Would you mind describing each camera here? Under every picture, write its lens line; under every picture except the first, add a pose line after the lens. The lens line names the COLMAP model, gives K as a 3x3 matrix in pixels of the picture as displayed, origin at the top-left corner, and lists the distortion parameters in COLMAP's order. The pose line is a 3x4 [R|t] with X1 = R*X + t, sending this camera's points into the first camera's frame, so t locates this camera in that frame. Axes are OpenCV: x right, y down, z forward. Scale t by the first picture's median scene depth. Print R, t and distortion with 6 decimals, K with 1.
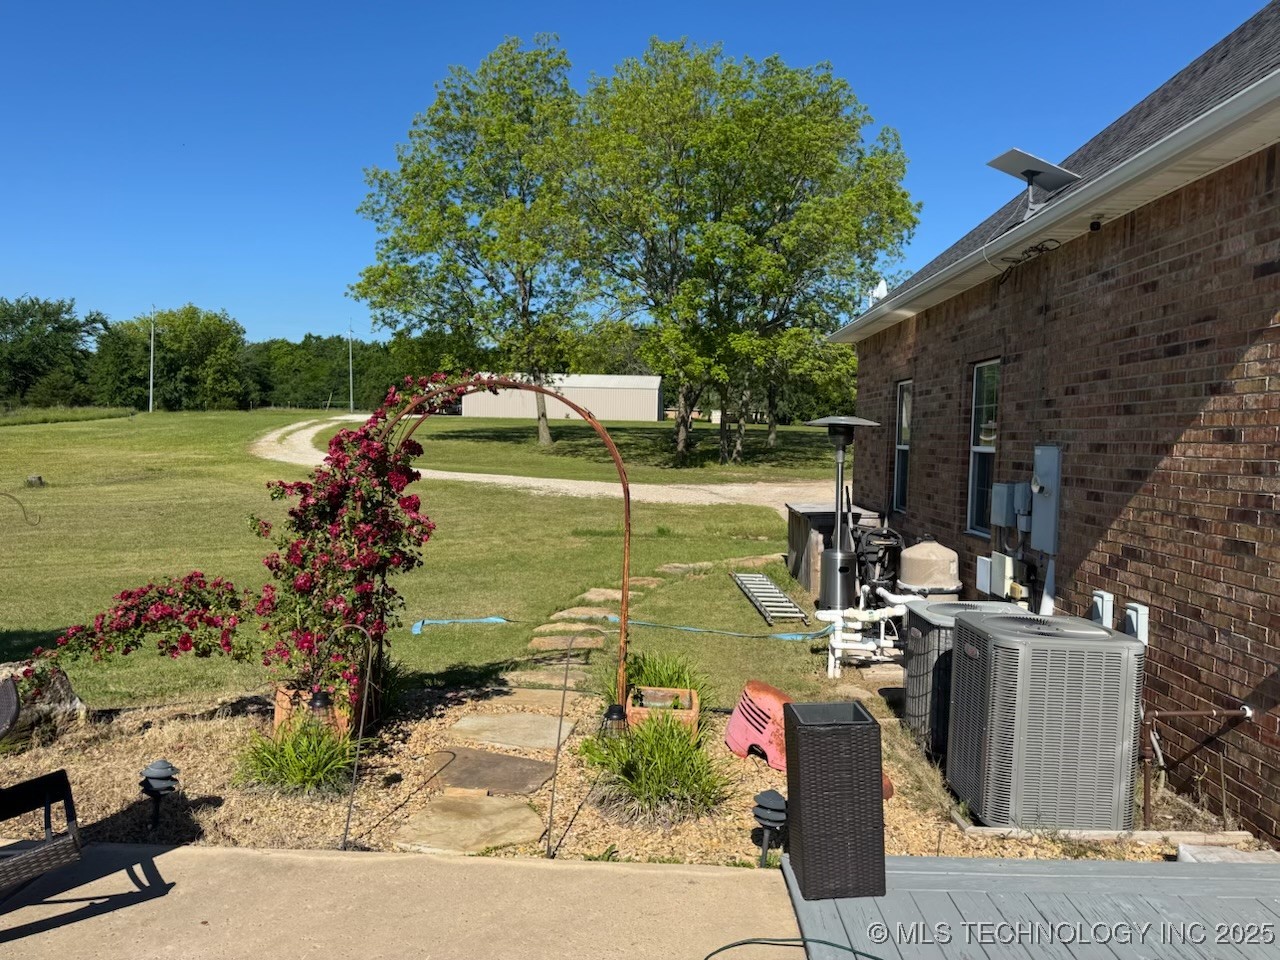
lens RADIAL K [[888.8, 0, 640.0], [0, 888.8, 480.0], [0, 0, 1]] dist [0.131553, -0.187523]
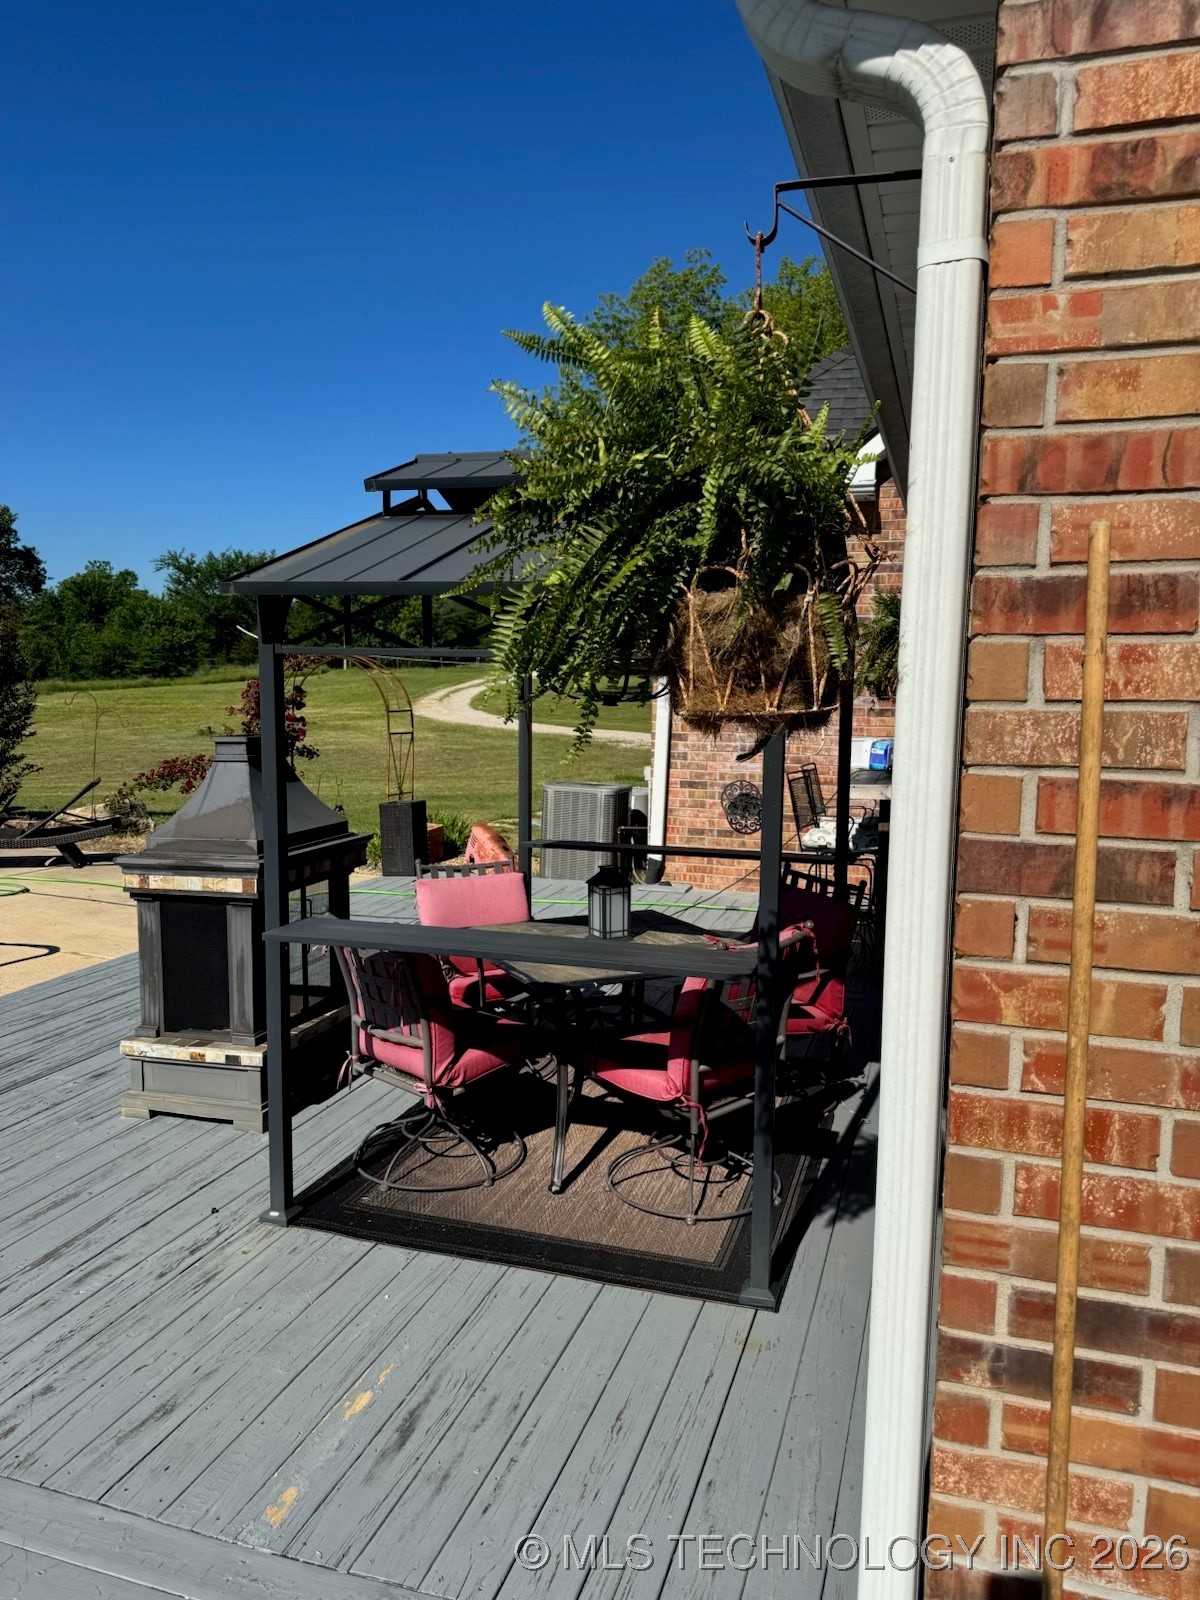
lens RADIAL K [[1111.0, 0, 593.2], [0, 1111.0, 792.3], [0, 0, 1]] dist [0.131553, -0.187523]
pose [[0.957151, 0.021226, -0.288811, 0.077878], [-0.009924, 0.999129, 0.040540, 0.005868], [0.289420, -0.035936, 0.956527, -0.082317]]
